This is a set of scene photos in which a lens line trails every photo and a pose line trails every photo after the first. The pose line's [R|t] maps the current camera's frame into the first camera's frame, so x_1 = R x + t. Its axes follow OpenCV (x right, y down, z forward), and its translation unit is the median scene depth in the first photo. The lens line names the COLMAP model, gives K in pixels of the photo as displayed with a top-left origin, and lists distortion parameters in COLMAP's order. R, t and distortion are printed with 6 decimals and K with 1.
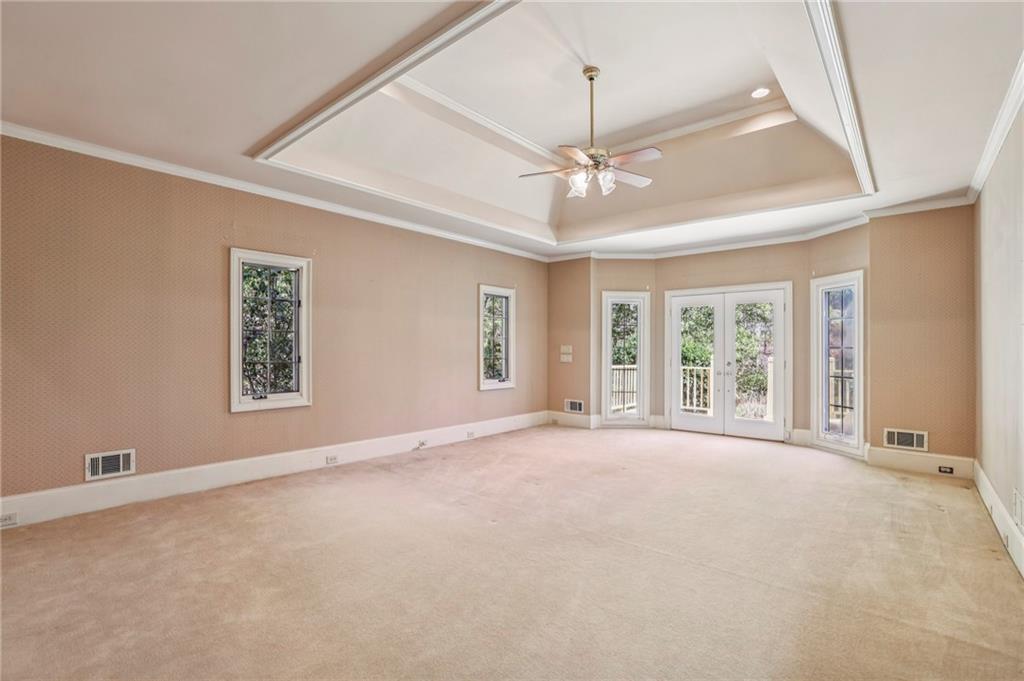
lens RADIAL K [[471.9, 0, 512.4], [0, 471.9, 345.3], [0, 0, 1]] dist [-0.028329, 0.001541]
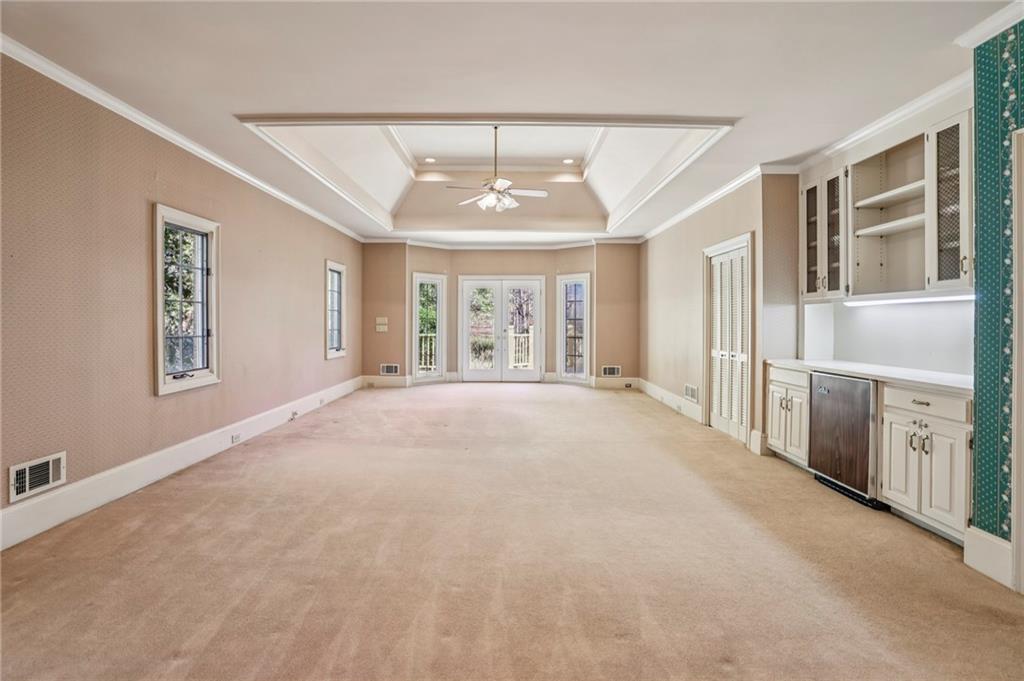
lens RADIAL K [[441.7, 0, 512.7], [0, 441.7, 320.8], [0, 0, 1]] dist [-0.034069, 0.006471]
pose [[0.755614, -0.003376, 0.655009, -0.505602], [-0.003873, 0.999946, 0.009622, -0.003595], [-0.655006, -0.009807, 0.755560, -0.023556]]
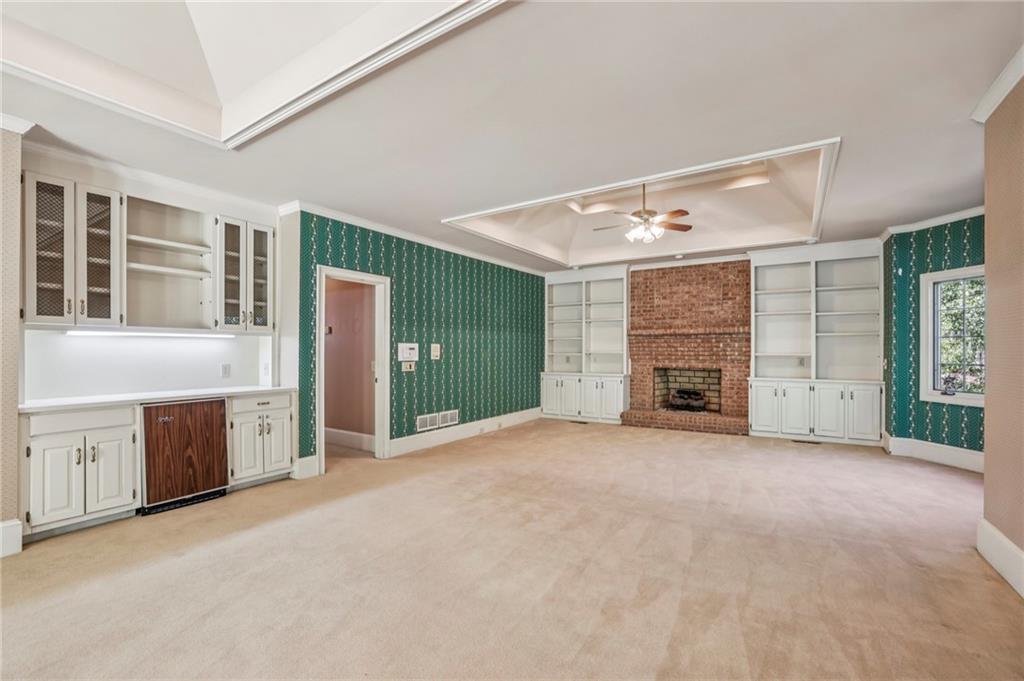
lens RADIAL K [[441.7, 0, 516.8], [0, 441.7, 349.4], [0, 0, 1]] dist [-0.034069, 0.006471]
pose [[-0.991507, -0.007588, -0.129832, -0.174285], [-0.005933, 0.999896, -0.013128, 0.003189], [0.129918, -0.012246, -0.991449, 0.899081]]
